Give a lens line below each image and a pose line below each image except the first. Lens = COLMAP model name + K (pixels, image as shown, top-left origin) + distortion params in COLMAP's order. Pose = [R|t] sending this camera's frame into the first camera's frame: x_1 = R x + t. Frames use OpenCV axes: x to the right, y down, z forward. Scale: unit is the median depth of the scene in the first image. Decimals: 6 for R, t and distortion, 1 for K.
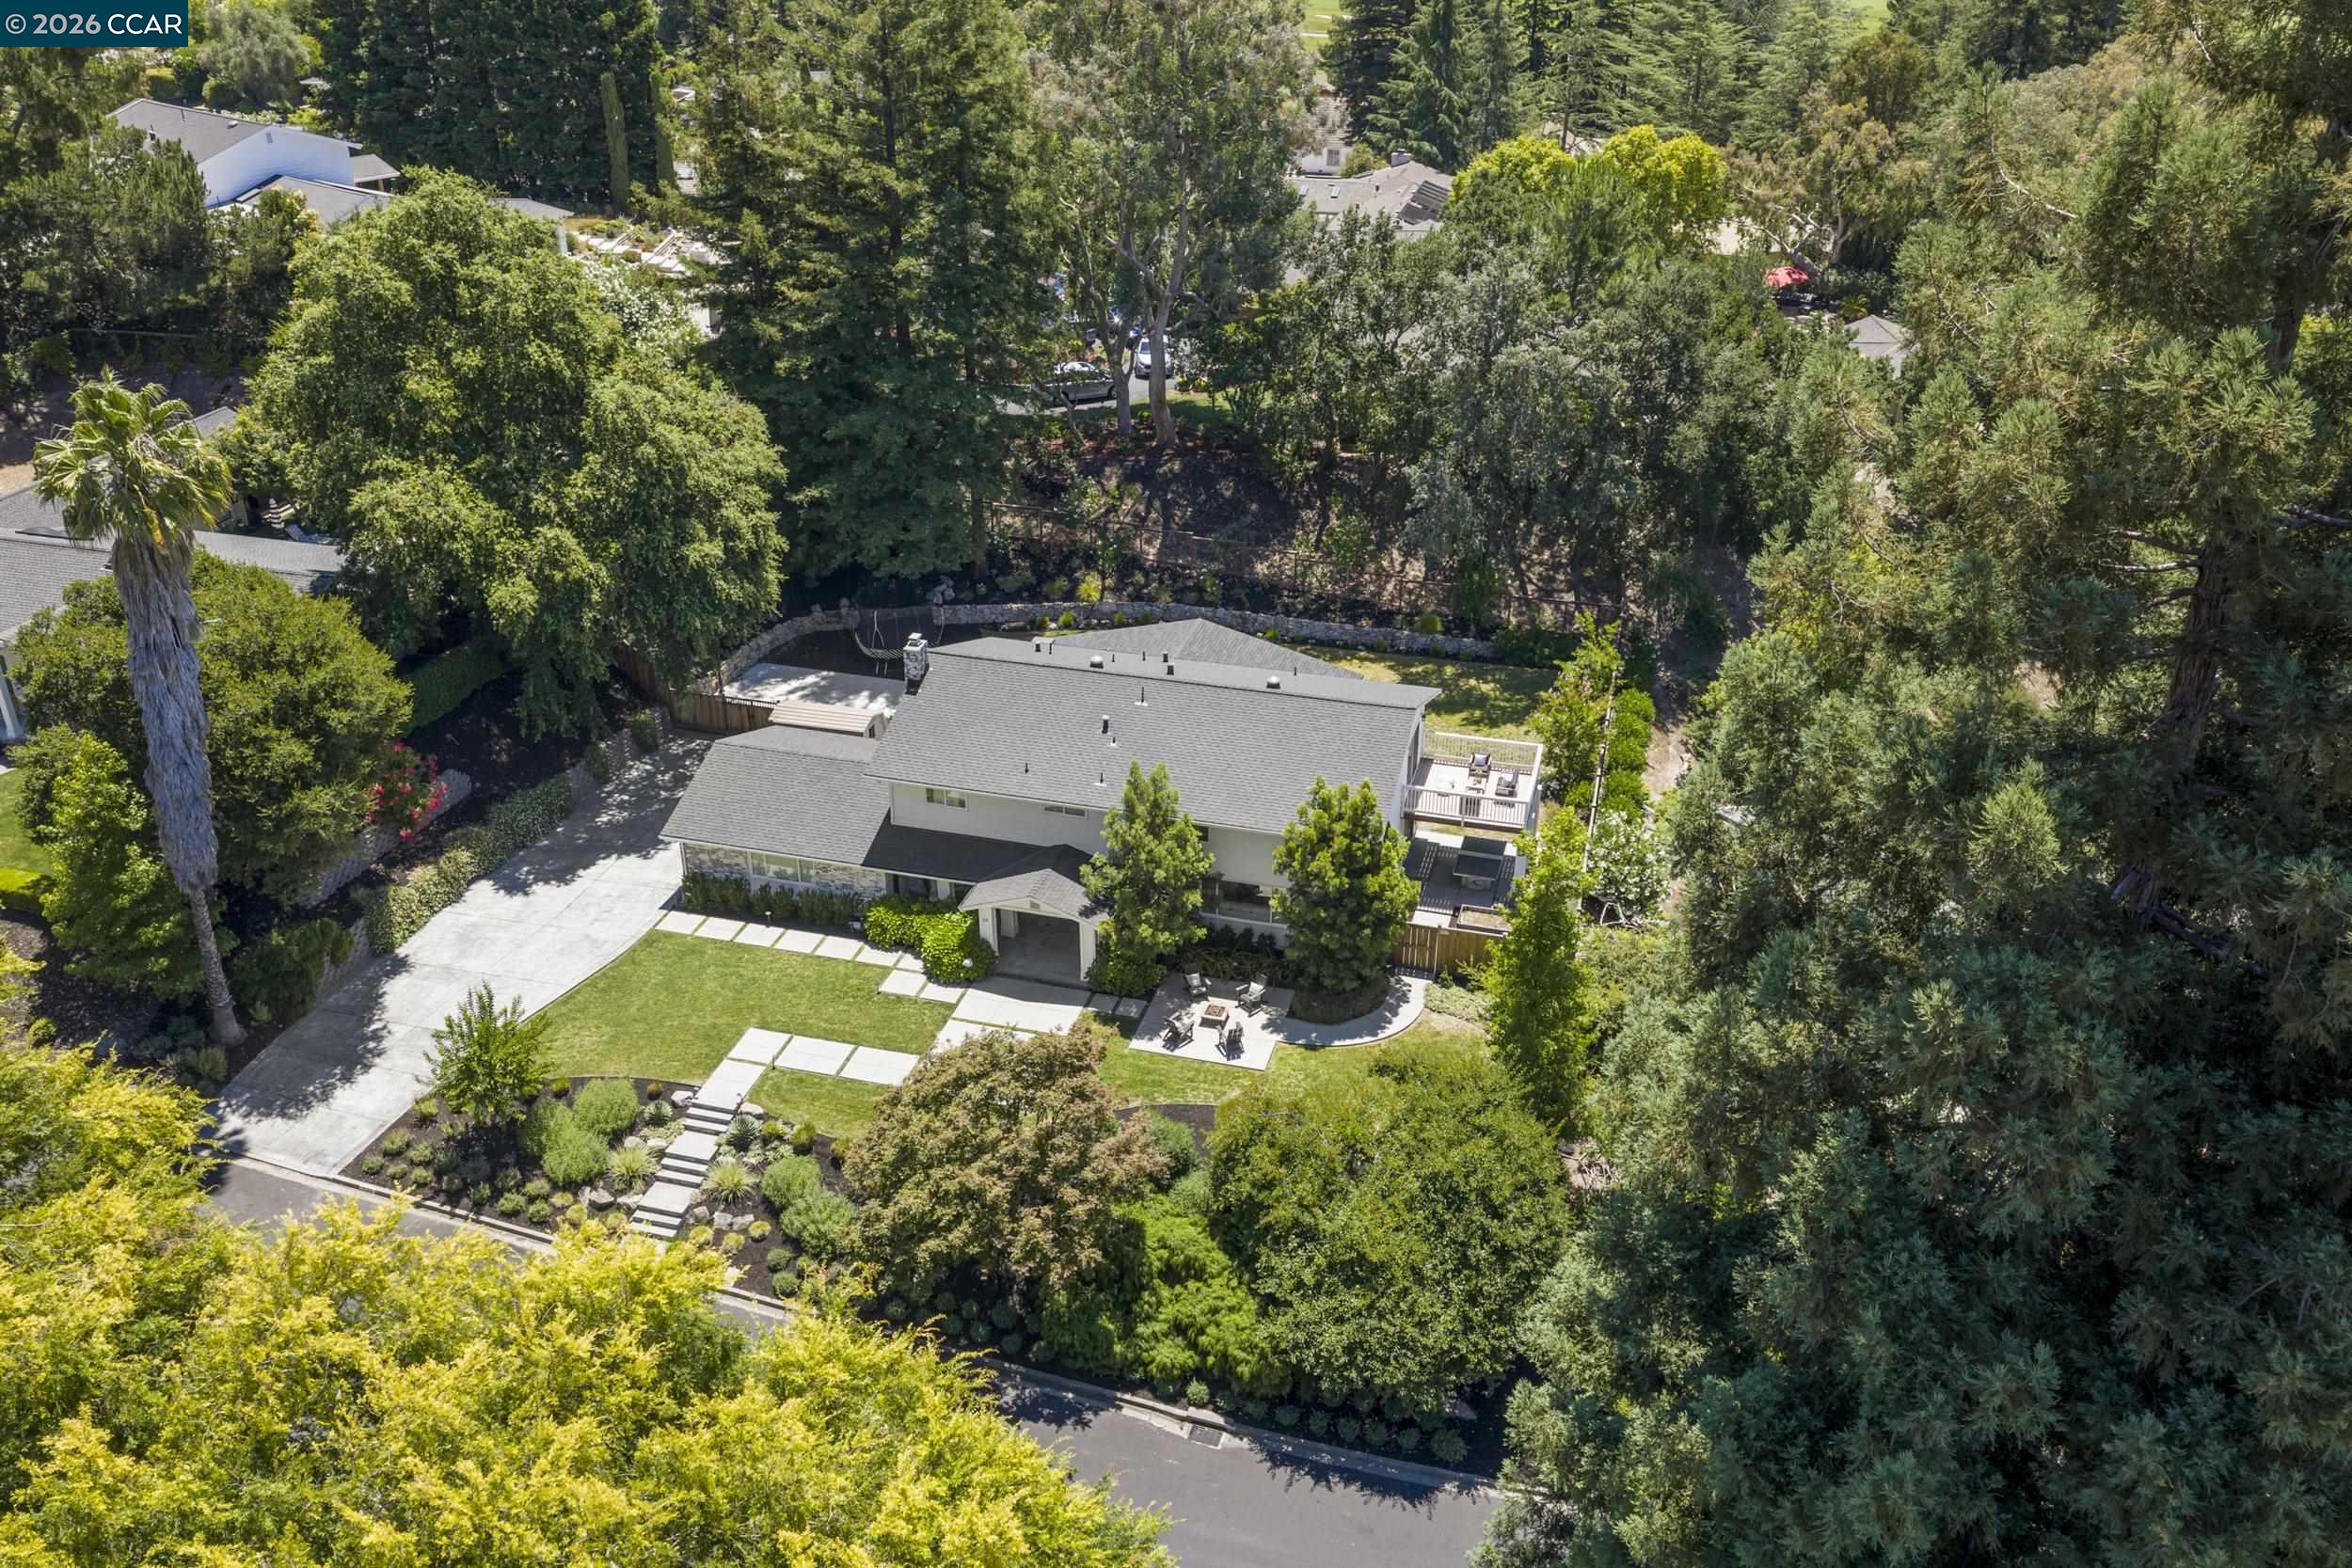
lens RADIAL K [[1950.1, 0, 1179.6], [0, 1950.1, 771.8], [0, 0, 1]] dist [0.031645, -0.062636]
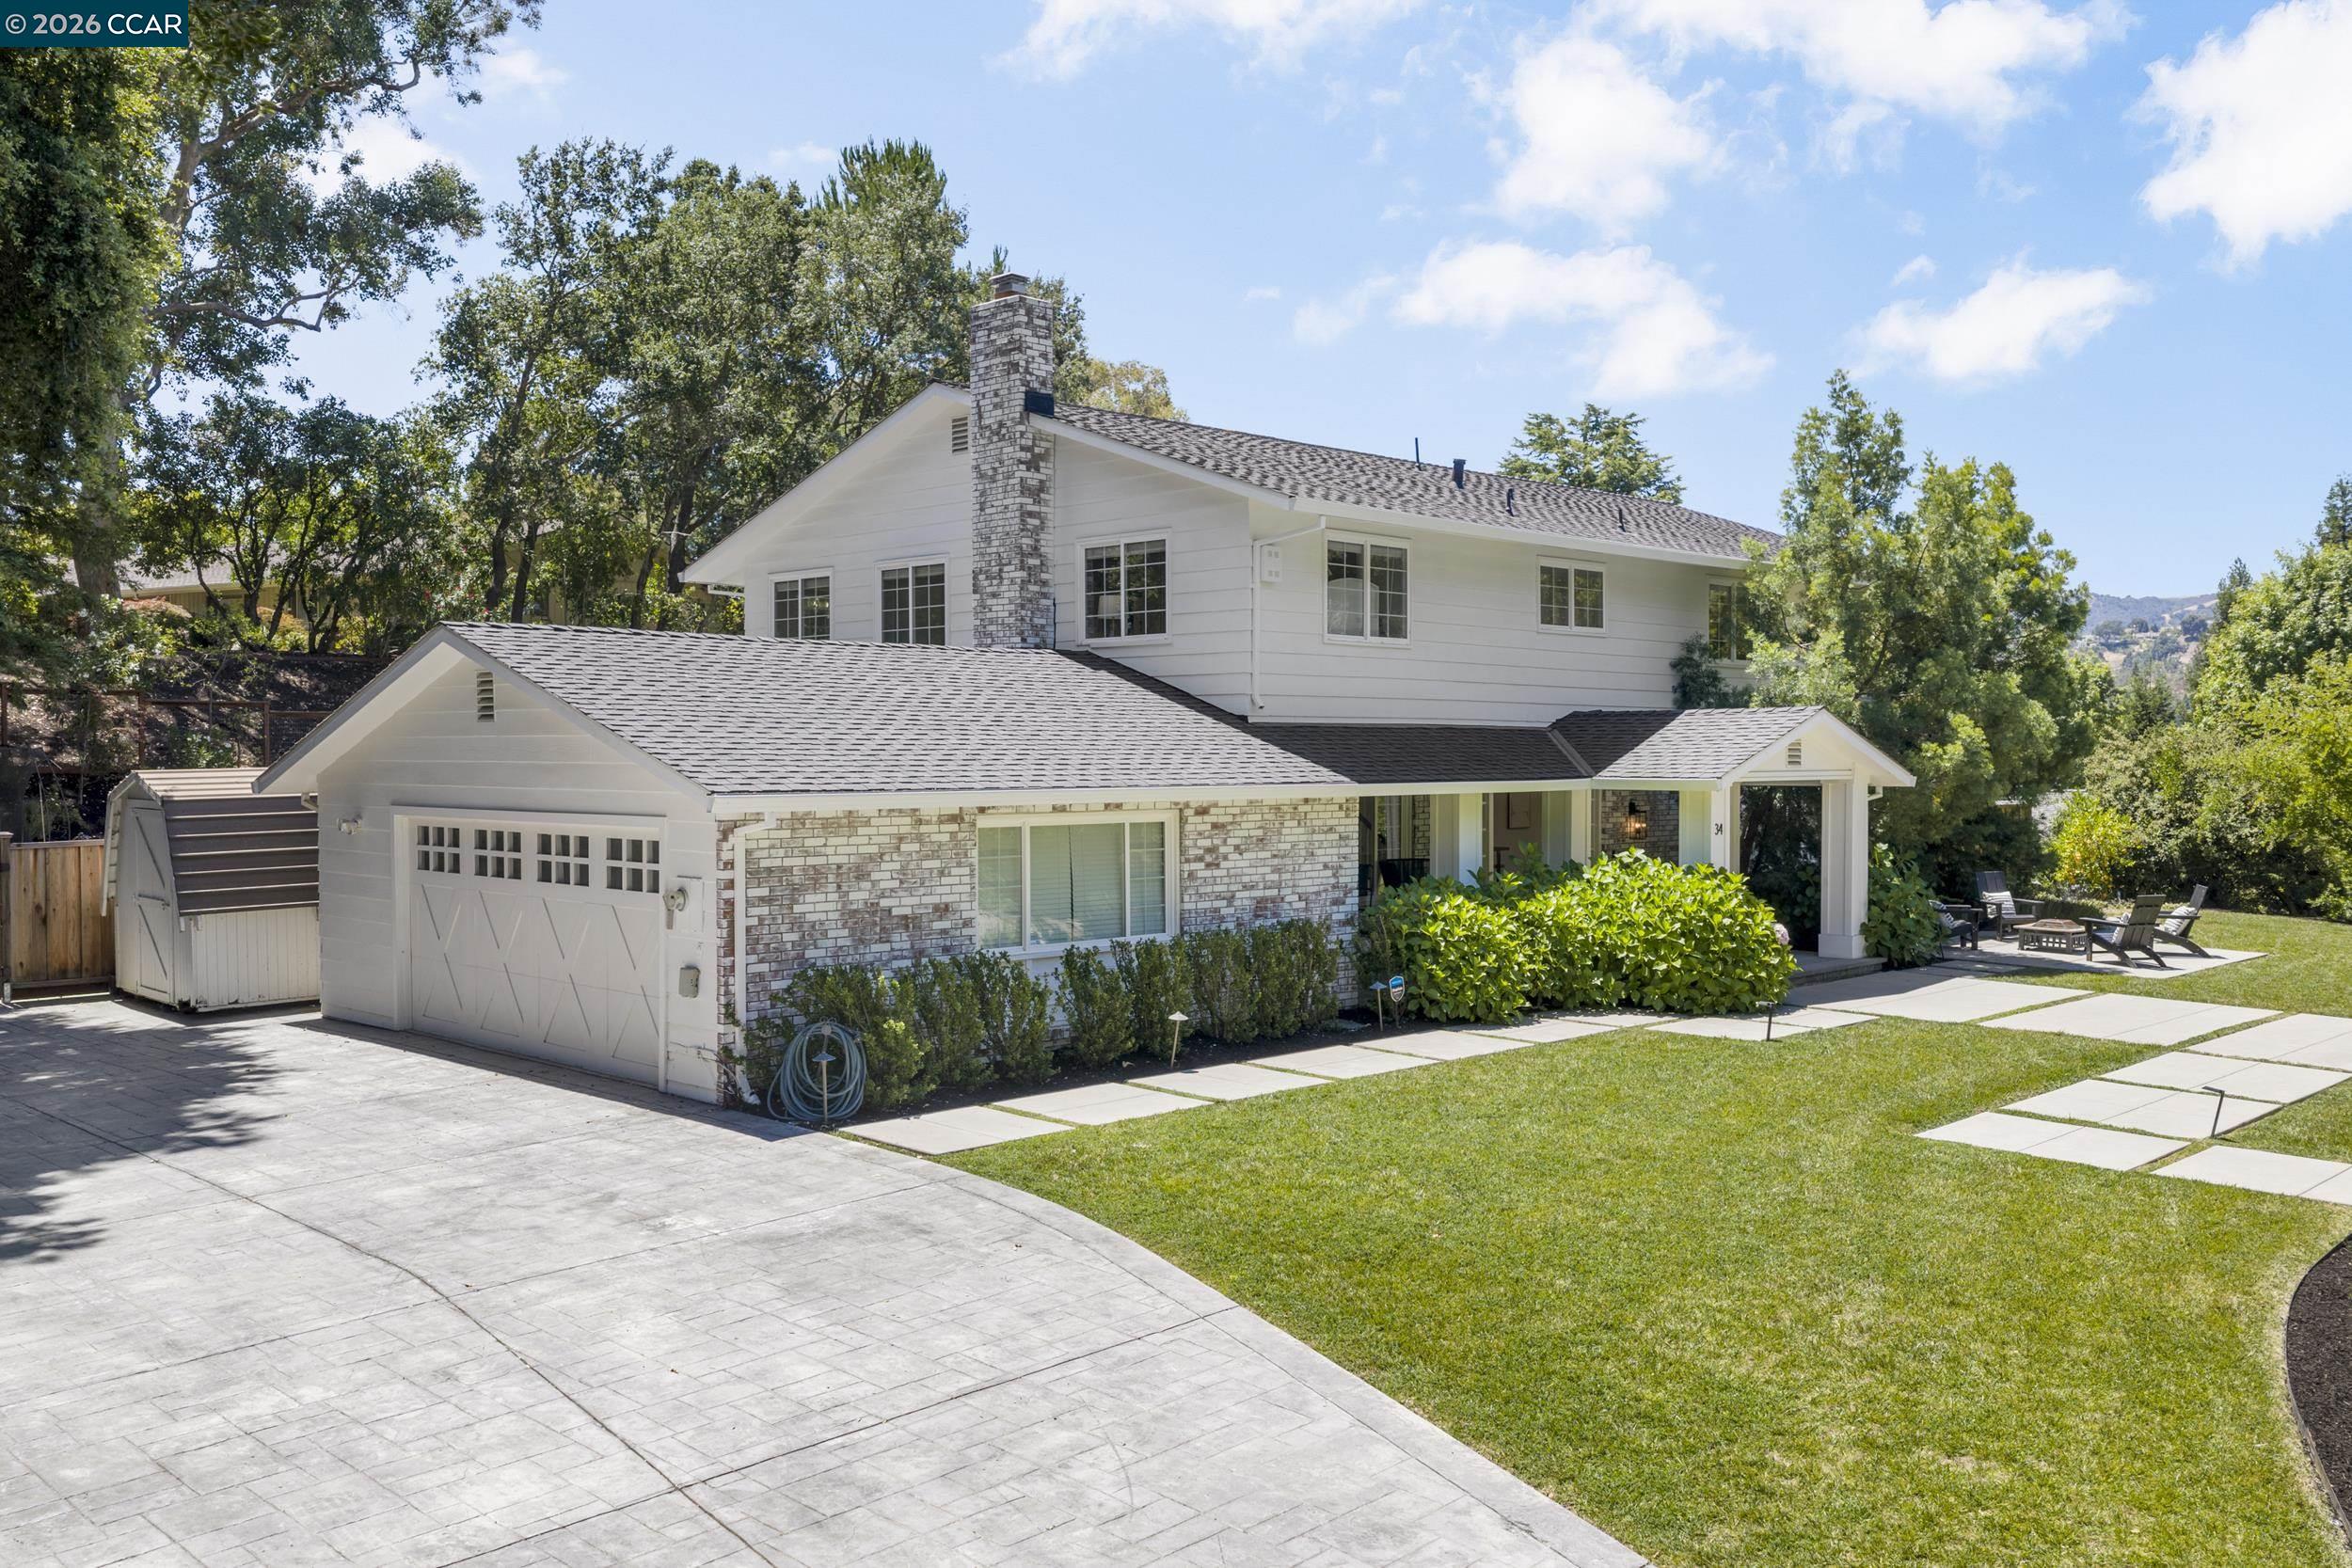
lens RADIAL K [[1950.1, 0, 1178.4], [0, 1950.1, 791.8], [0, 0, 1]] dist [0.031645, -0.062636]
pose [[0.481813, -0.013942, 0.876163, -0.460011], [0.403482, 0.891102, -0.207700, 0.104216], [-0.777855, 0.453589, 0.434970, 0.921220]]
